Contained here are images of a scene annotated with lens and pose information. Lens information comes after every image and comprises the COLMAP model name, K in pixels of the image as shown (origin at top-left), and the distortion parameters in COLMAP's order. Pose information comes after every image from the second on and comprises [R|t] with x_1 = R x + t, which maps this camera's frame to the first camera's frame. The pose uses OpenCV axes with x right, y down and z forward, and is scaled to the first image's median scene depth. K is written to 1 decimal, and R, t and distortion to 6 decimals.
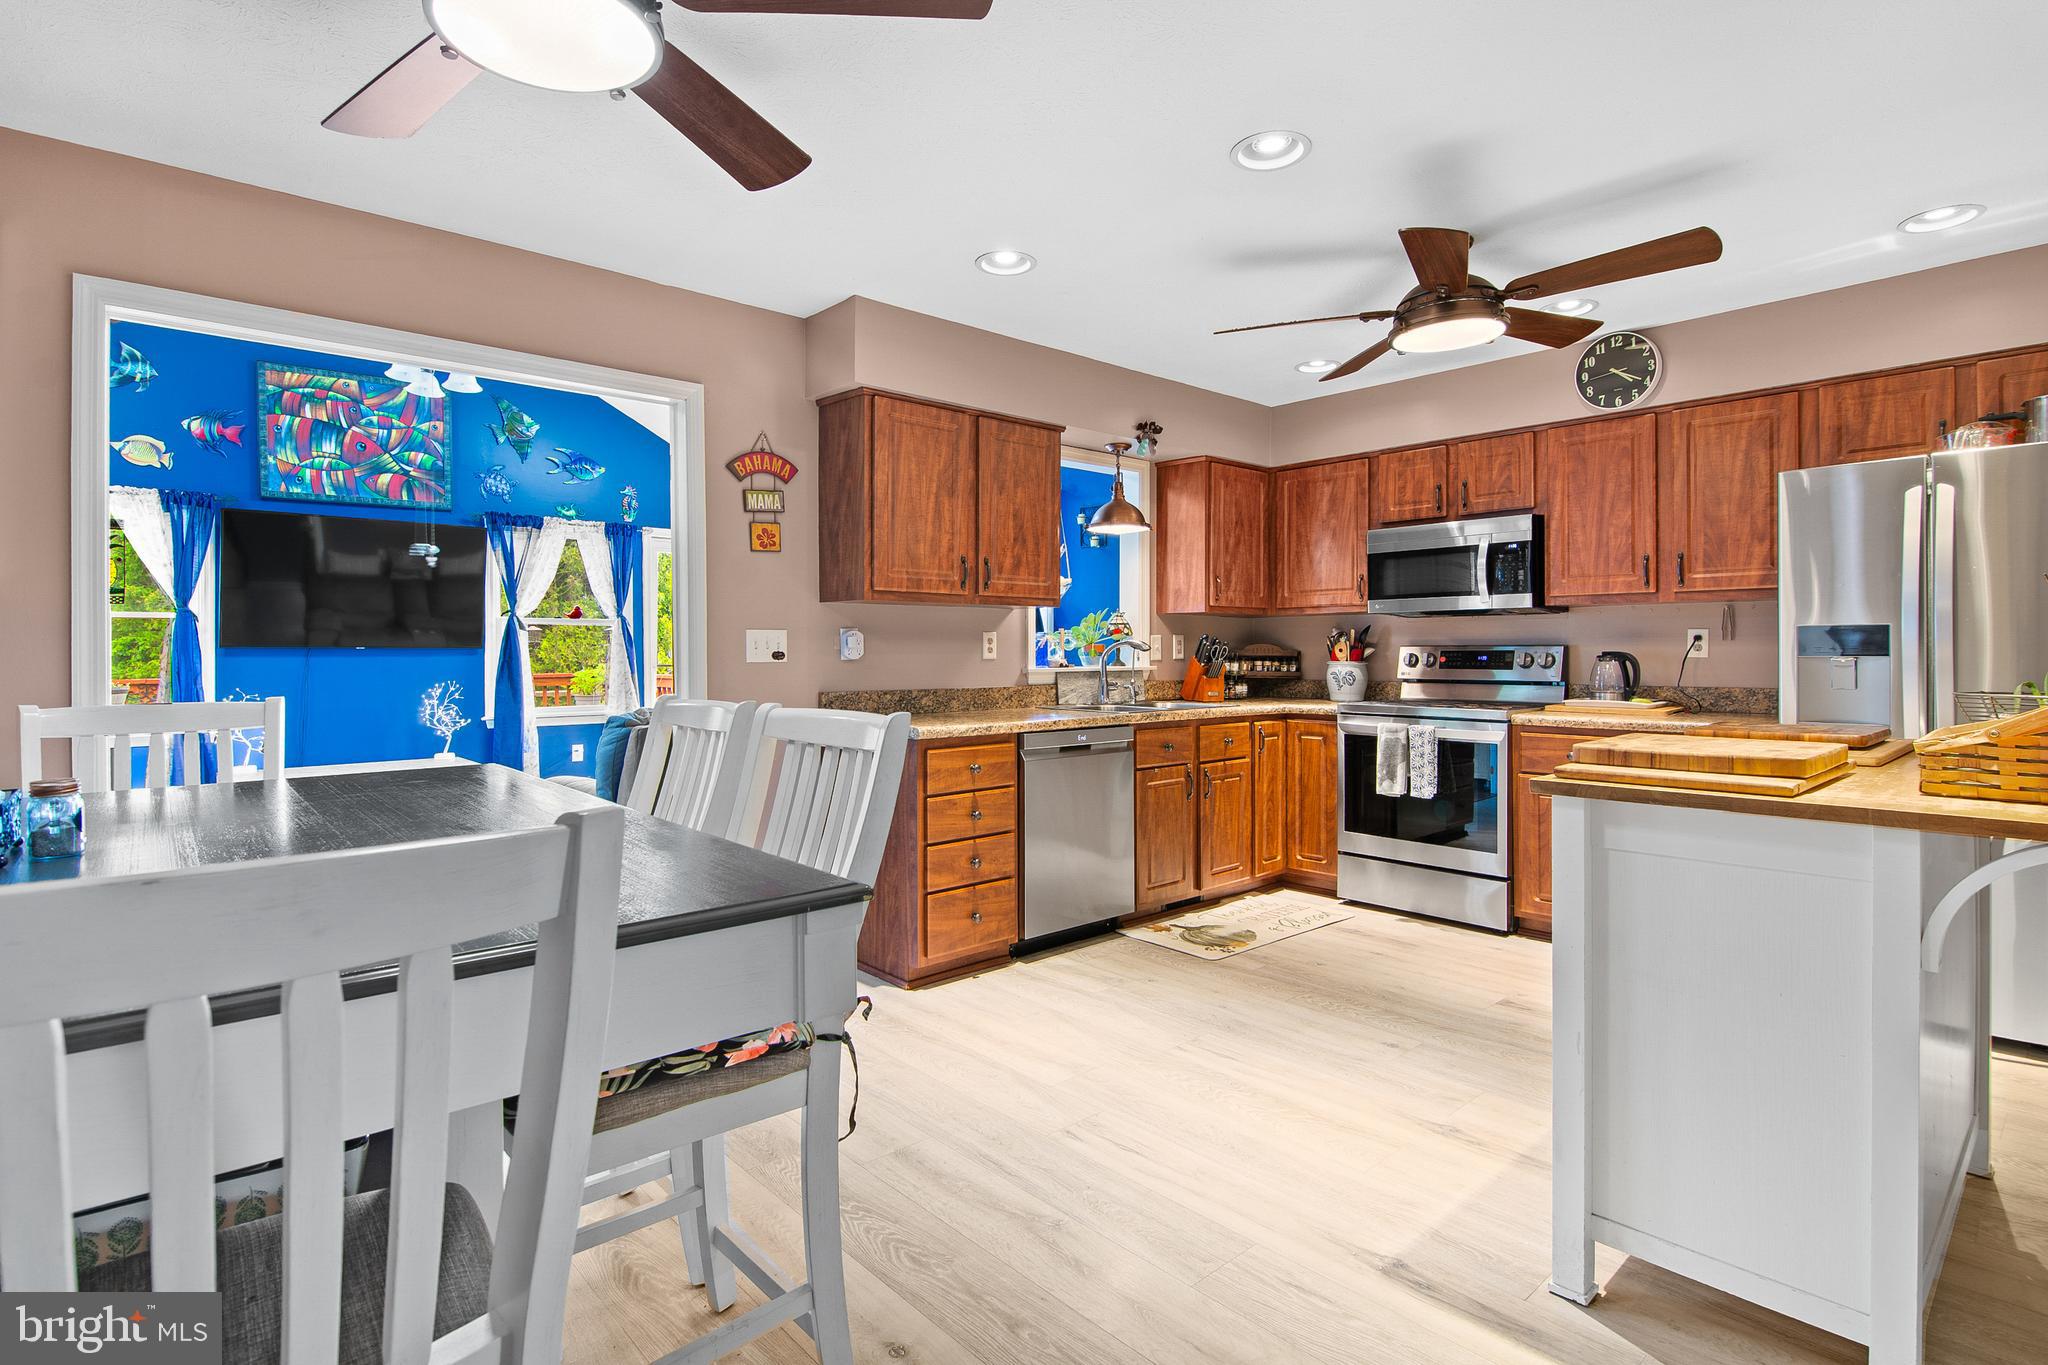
lens RADIAL K [[1022.6, 0, 1017.7], [0, 1022.6, 657.8], [0, 0, 1]] dist [-0.009325, -0.000093]
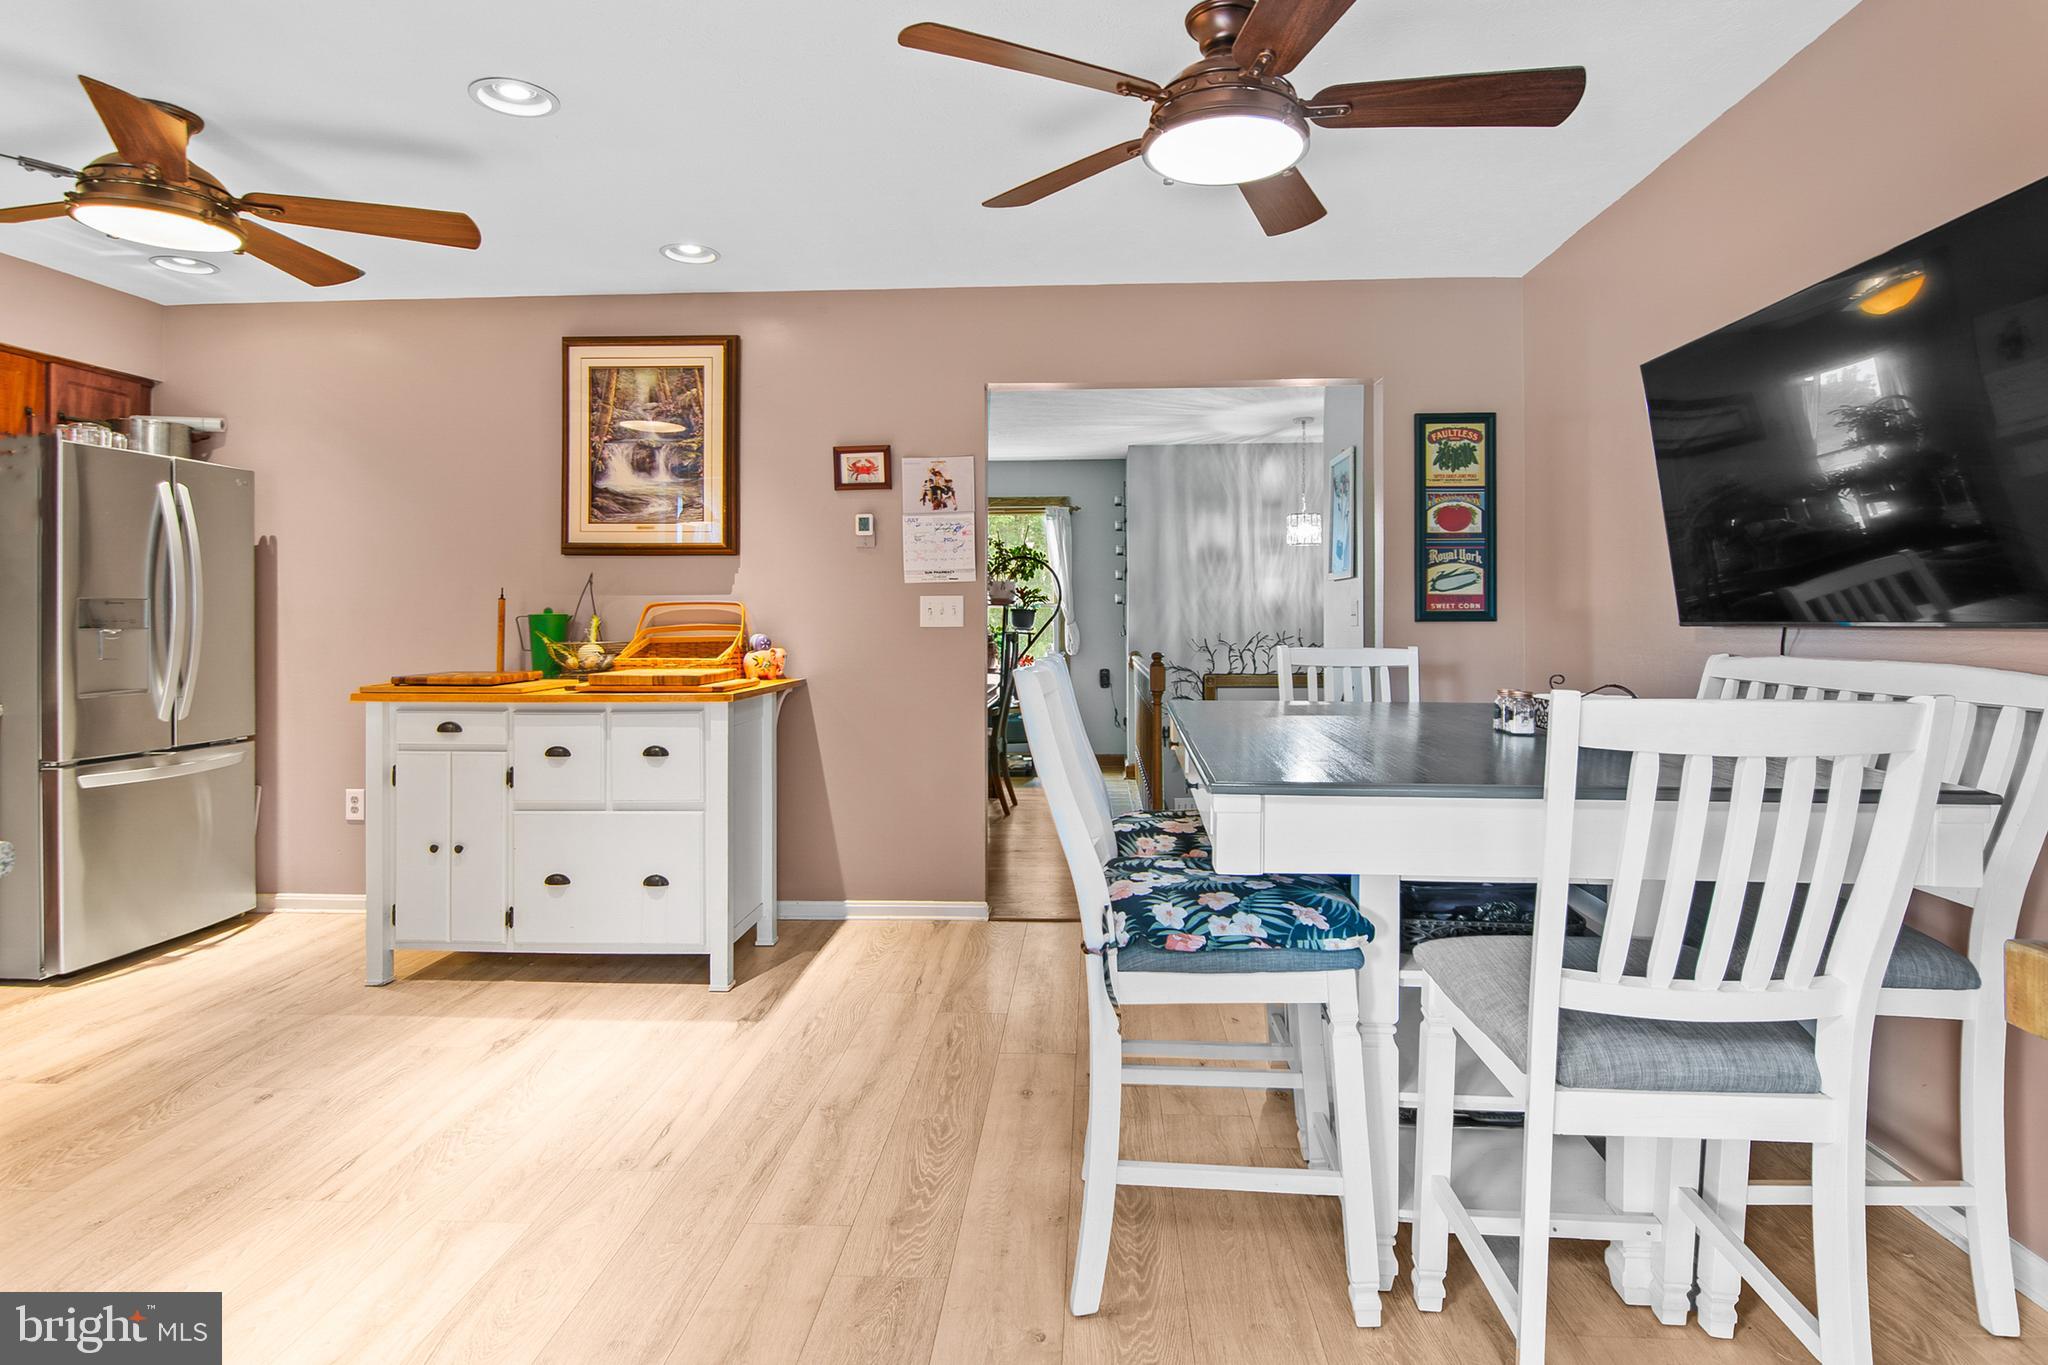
lens RADIAL K [[1022.6, 0, 1038.4], [0, 1022.6, 615.9], [0, 0, 1]] dist [-0.009325, -0.000093]
pose [[-0.706050, 0.009991, 0.708092, -0.477043], [0.012262, 0.999923, -0.001882, -0.000004], [-0.708056, 0.007354, -0.706118, 0.820008]]
